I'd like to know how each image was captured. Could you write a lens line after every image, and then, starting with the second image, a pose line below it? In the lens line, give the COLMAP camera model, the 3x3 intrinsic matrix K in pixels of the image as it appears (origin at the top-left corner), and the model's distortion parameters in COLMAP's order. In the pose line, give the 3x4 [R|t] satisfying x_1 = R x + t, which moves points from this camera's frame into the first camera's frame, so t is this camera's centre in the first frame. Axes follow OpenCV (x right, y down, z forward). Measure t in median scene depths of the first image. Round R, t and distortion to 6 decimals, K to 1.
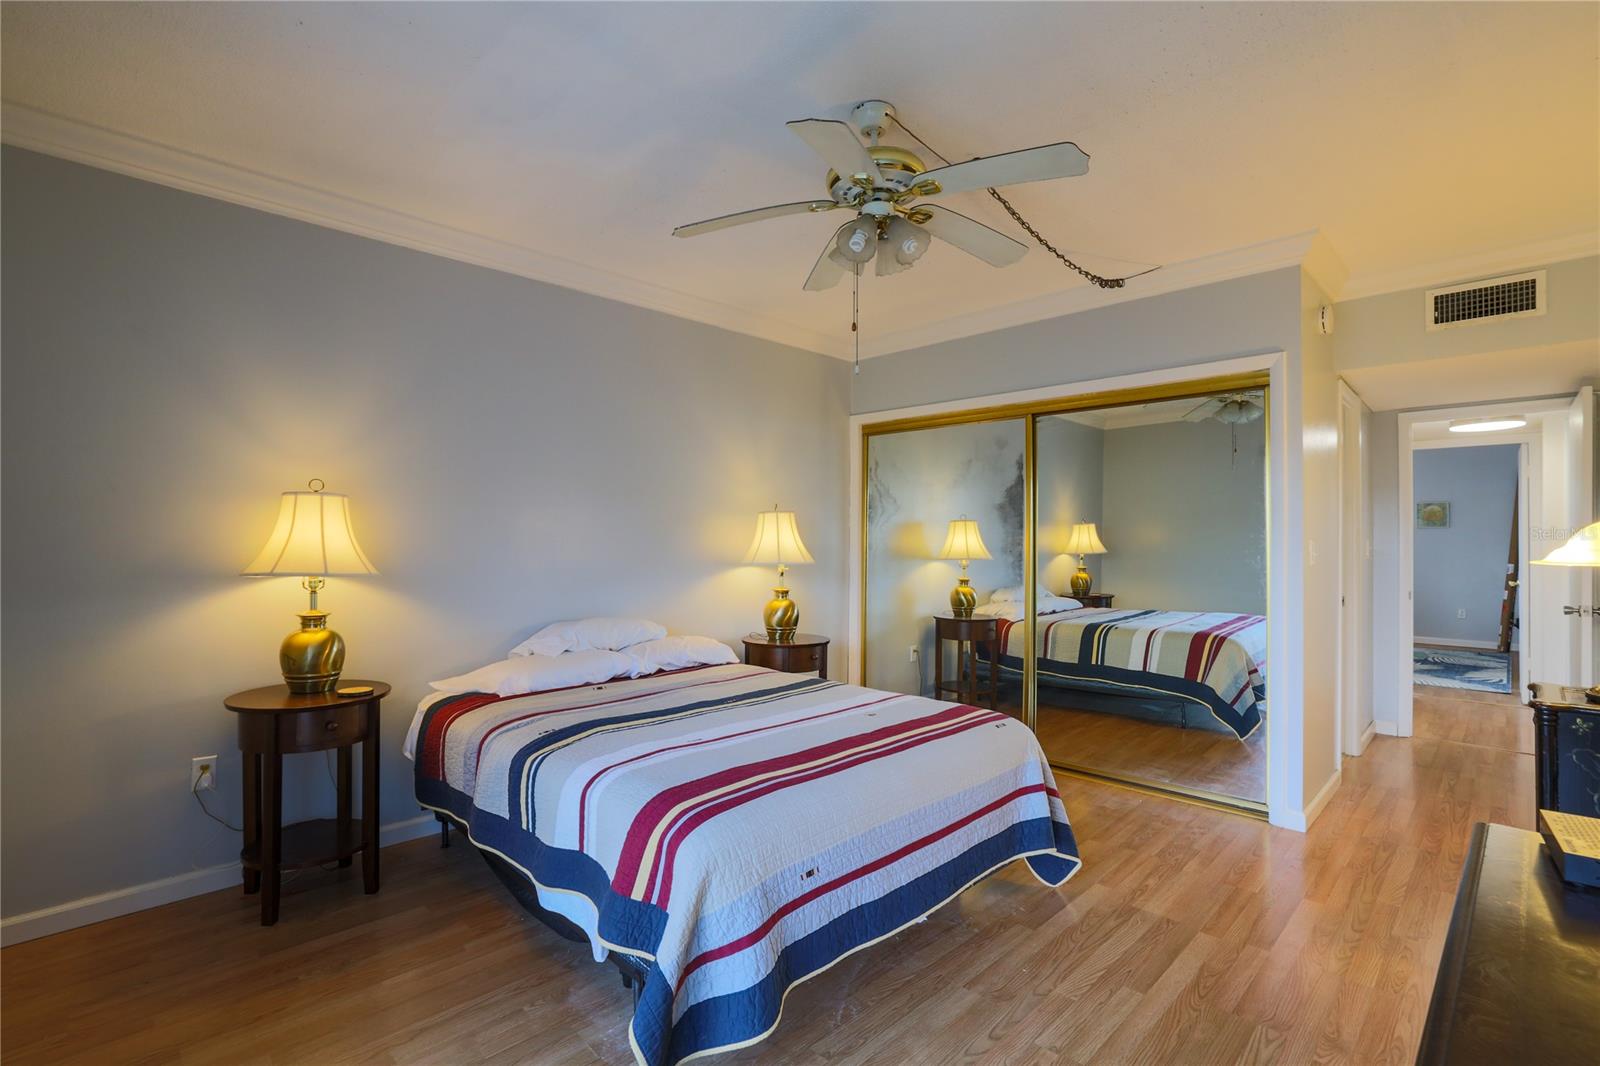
lens RADIAL K [[751.1, 0, 788.6], [0, 751.1, 535.7], [0, 0, 1]] dist [-0.039504, 0.015251]
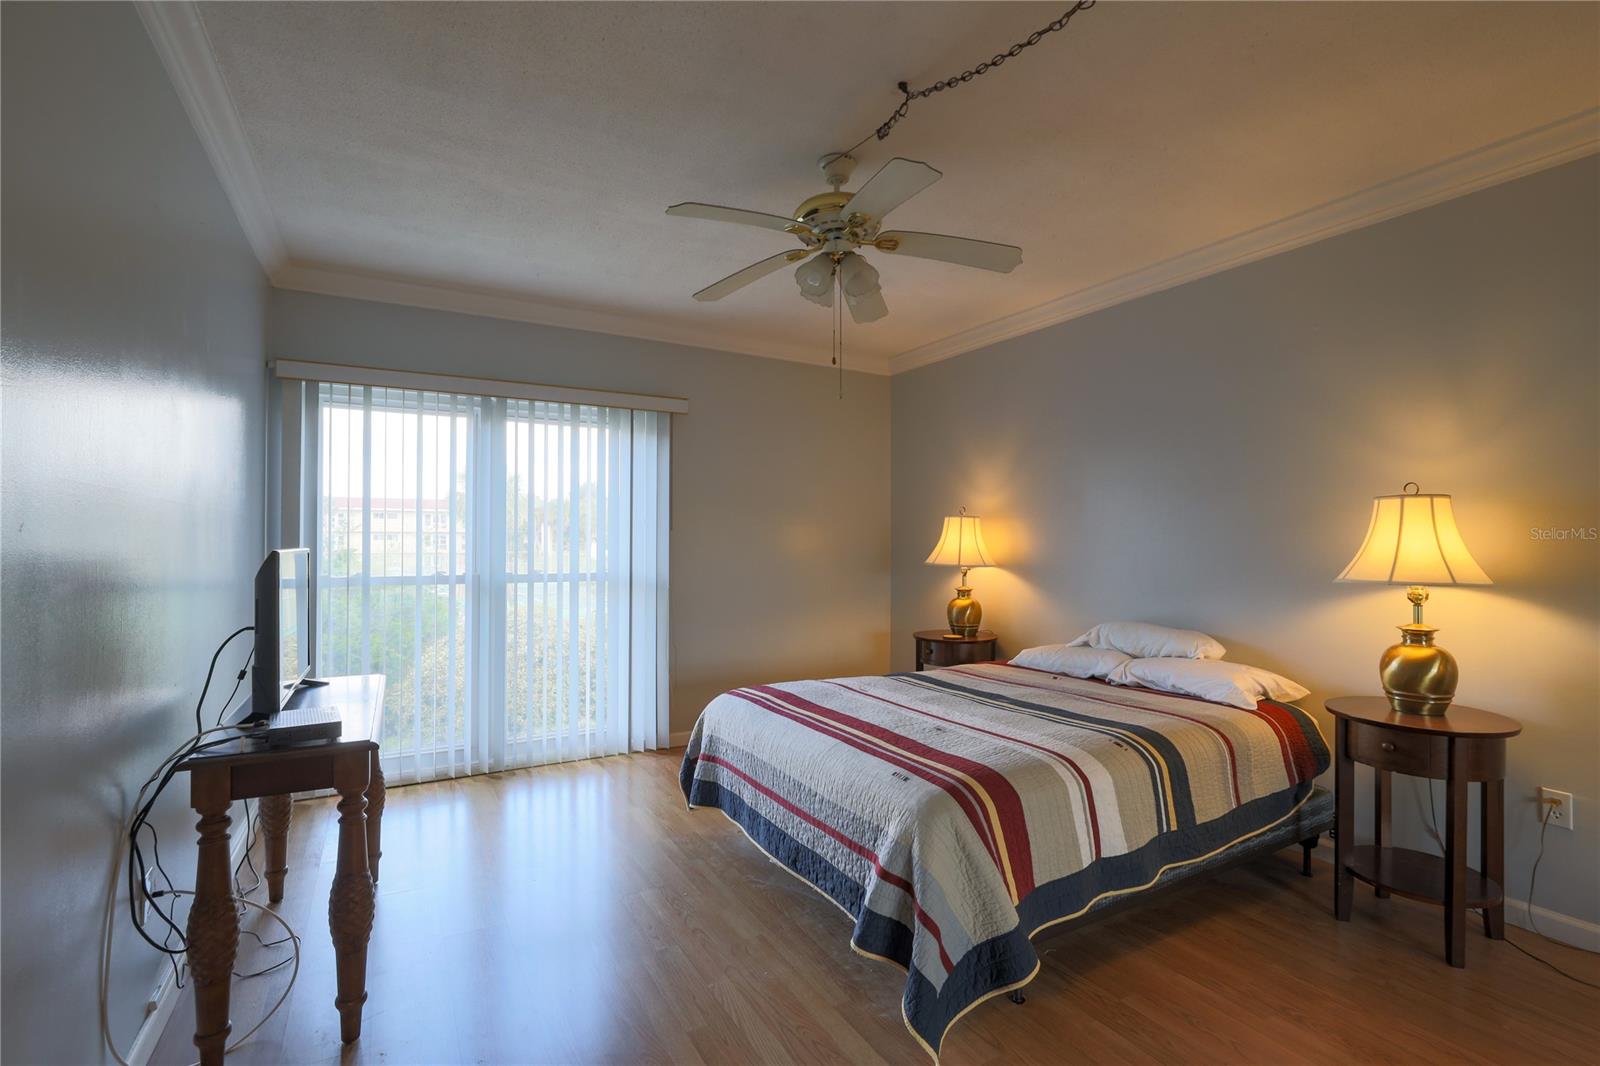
lens RADIAL K [[751.1, 0, 788.6], [0, 751.1, 535.7], [0, 0, 1]] dist [-0.039504, 0.015251]
pose [[-0.281632, -0.020249, -0.959309, 0.682835], [-0.004007, 0.999793, -0.019927, 0.015130], [0.959514, -0.001768, -0.281655, 0.705607]]
